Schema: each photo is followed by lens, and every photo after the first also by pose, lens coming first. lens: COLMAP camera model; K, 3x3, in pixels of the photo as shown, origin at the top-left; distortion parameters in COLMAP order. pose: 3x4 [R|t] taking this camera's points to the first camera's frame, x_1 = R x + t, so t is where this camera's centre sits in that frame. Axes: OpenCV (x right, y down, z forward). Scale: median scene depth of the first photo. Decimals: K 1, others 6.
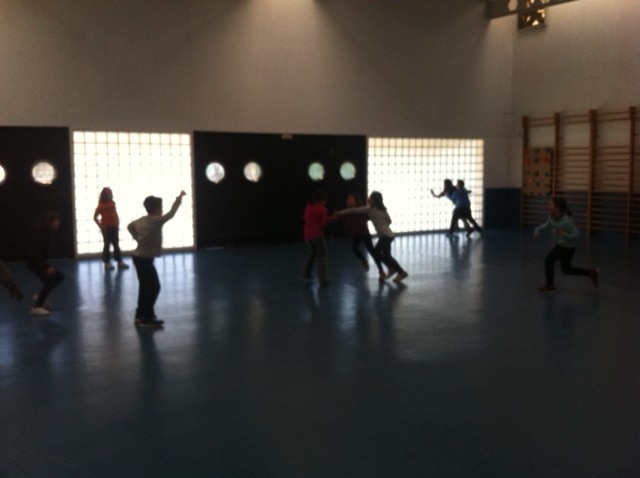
lens RADIAL K [[621.5, 0, 305.2], [0, 621.5, 237.1], [0, 0, 1]] dist [-0.004757, 0.000000]
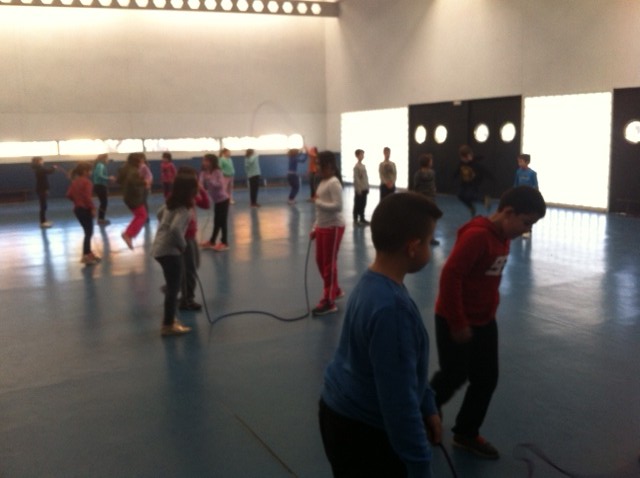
lens RADIAL K [[644.6, 0, 318.7], [0, 644.6, 245.2], [0, 0, 1]] dist [-0.029730, 0.000000]
pose [[0.027255, 0.174849, -0.984218, 1.092797], [-0.086389, 0.981312, 0.171940, -0.078581], [0.995889, 0.080339, 0.041851, 0.652787]]
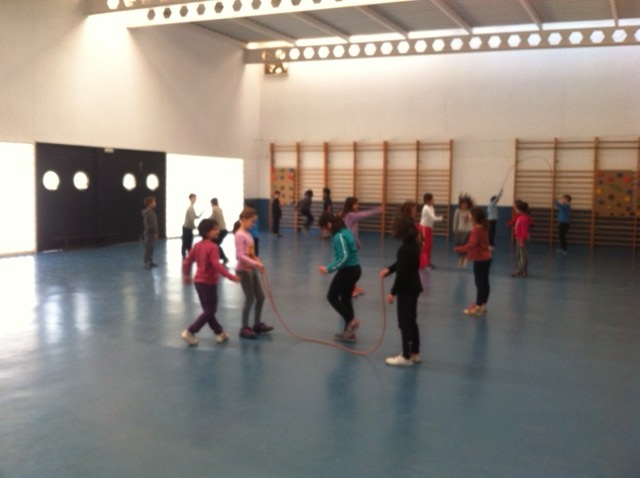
lens RADIAL K [[644.6, 0, 301.8], [0, 644.6, 248.7], [0, 0, 1]] dist [-0.029730, 0.000000]
pose [[0.836546, -0.030219, 0.547063, -0.349081], [0.032838, 0.999448, 0.004994, 0.020163], [-0.546912, 0.013787, 0.837076, -0.149443]]
